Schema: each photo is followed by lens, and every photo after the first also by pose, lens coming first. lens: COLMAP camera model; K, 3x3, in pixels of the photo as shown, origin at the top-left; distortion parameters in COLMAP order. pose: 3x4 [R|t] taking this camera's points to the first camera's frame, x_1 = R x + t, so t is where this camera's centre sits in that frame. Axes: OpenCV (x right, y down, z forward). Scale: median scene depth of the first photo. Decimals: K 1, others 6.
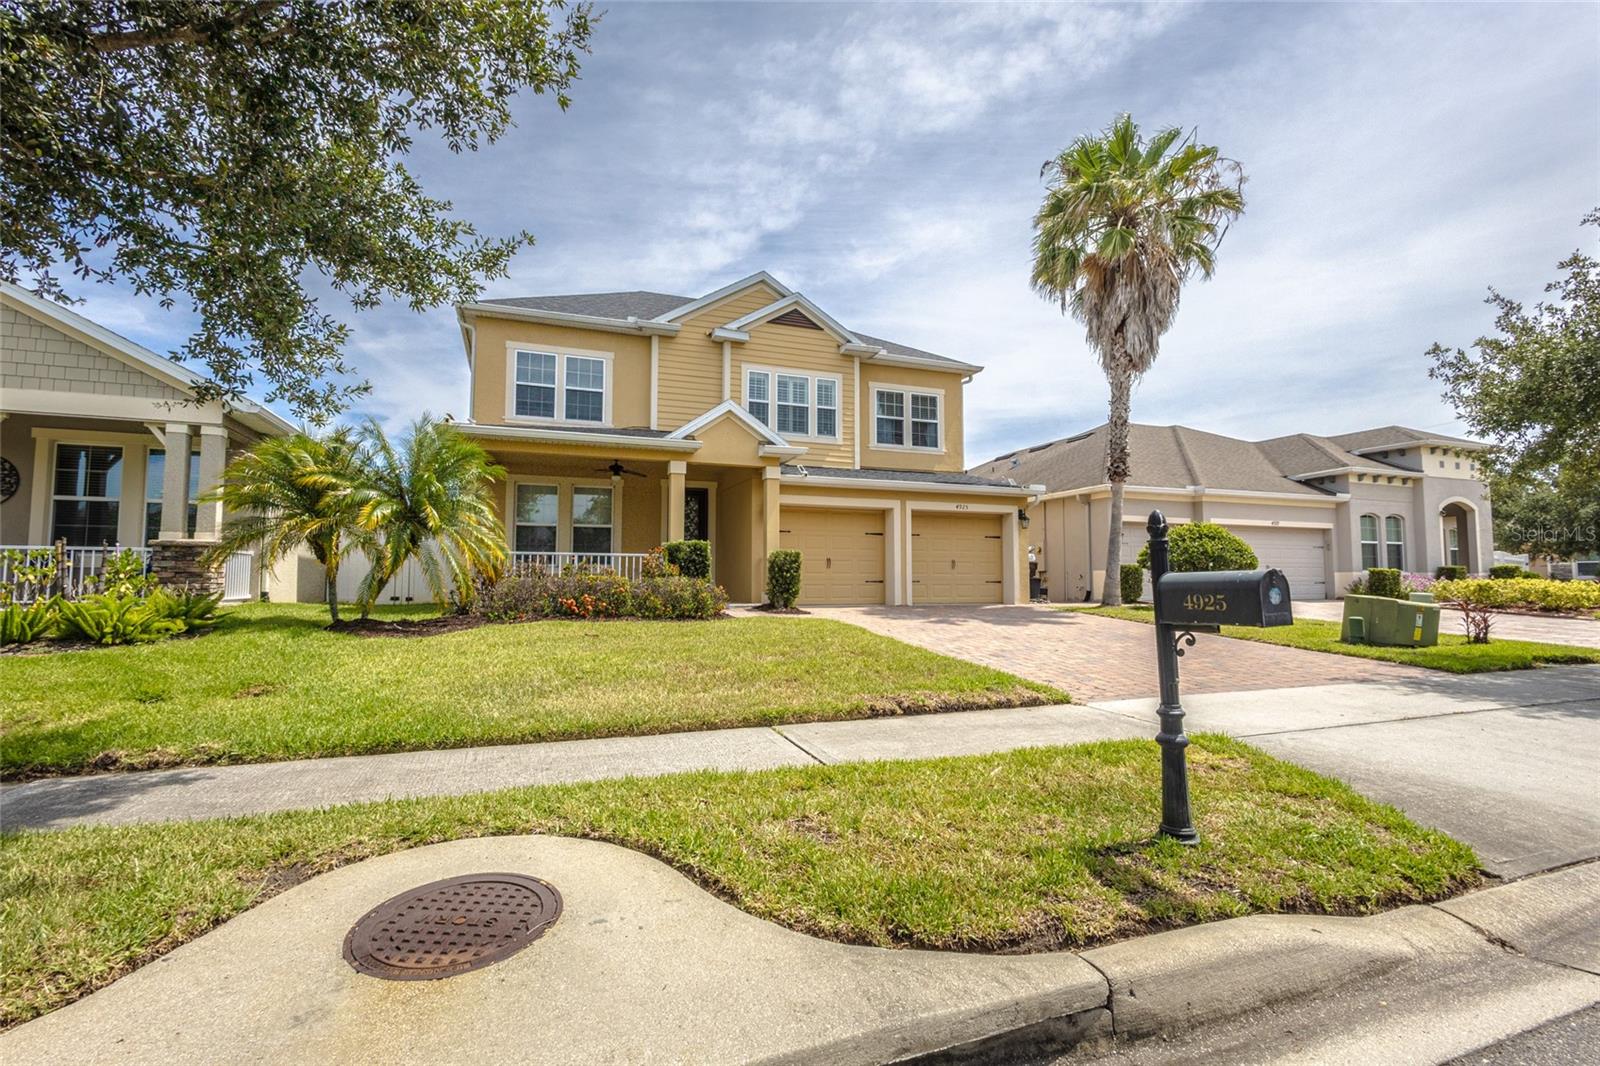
lens RADIAL K [[761.5, 0, 809.2], [0, 761.5, 524.8], [0, 0, 1]] dist [-0.002554, -0.001608]
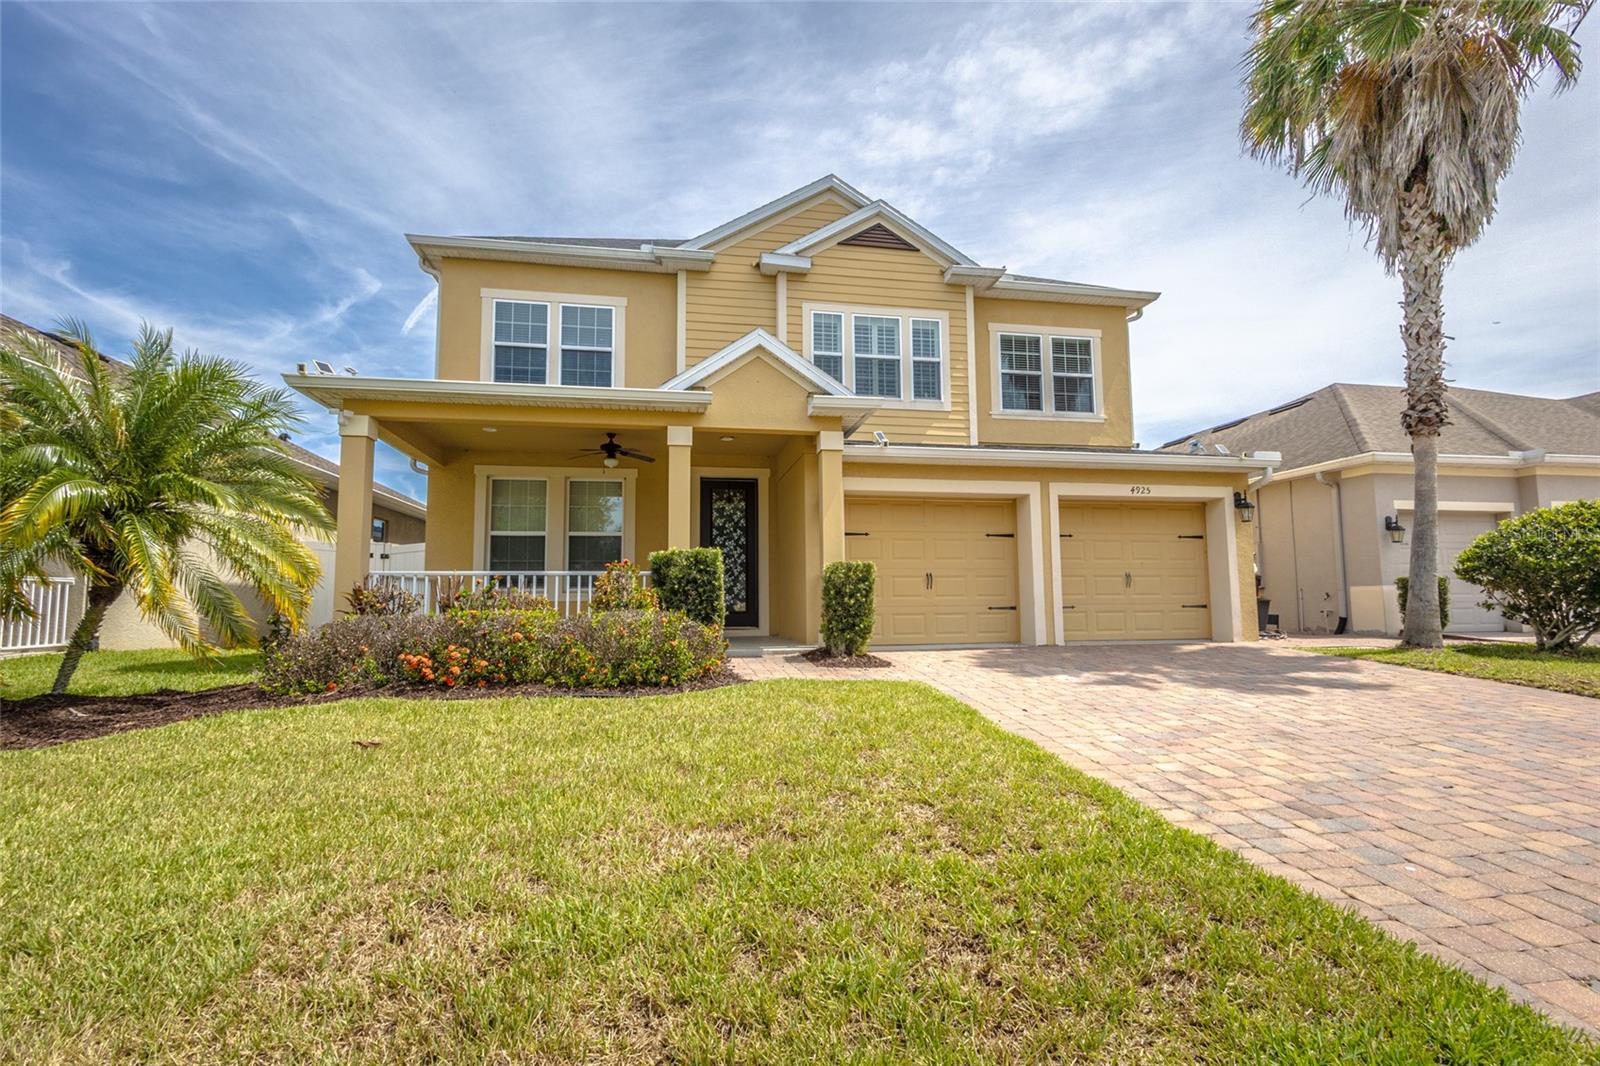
lens RADIAL K [[761.5, 0, 796.0], [0, 761.5, 514.8], [0, 0, 1]] dist [-0.002554, -0.001608]
pose [[0.982967, -0.031439, -0.181071, 0.028276], [0.024381, 0.998859, -0.041072, 0.015849], [0.182156, 0.035957, 0.982612, 0.307720]]
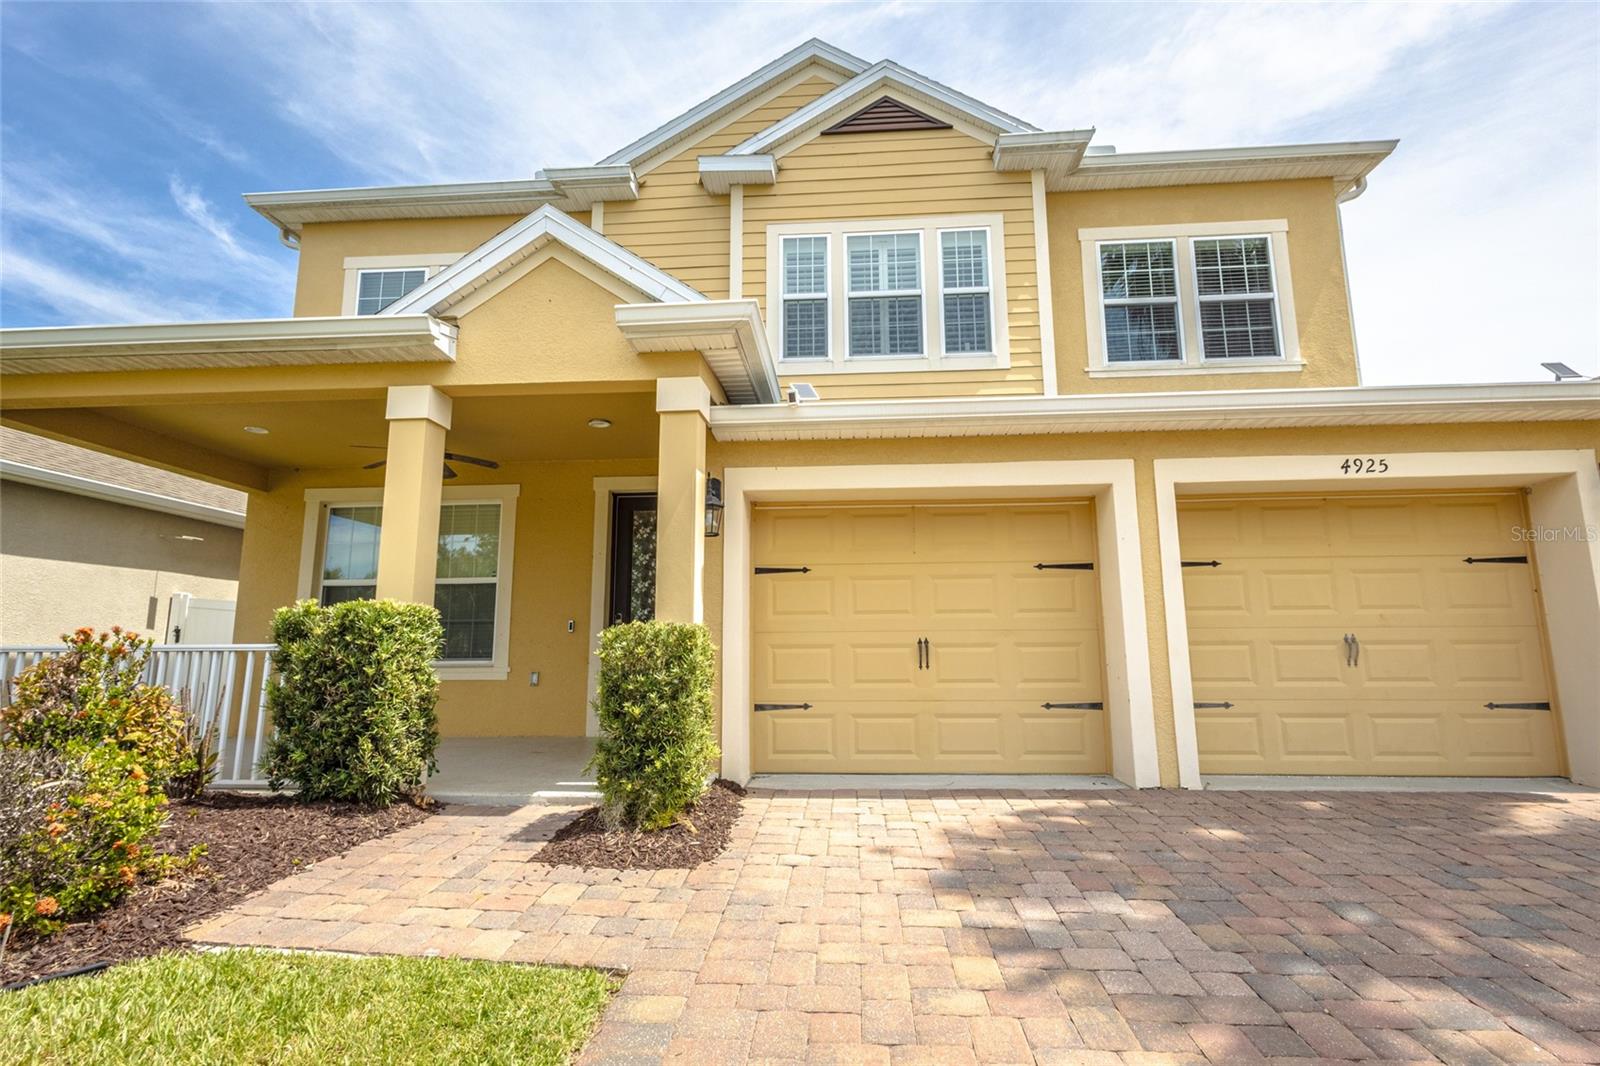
lens RADIAL K [[761.5, 0, 795.4], [0, 761.5, 520.9], [0, 0, 1]] dist [-0.002554, -0.001608]
pose [[0.900877, -0.080077, -0.426624, 0.115678], [0.039138, 0.993818, -0.103895, 0.021024], [0.432306, 0.076899, 0.898442, 0.599868]]
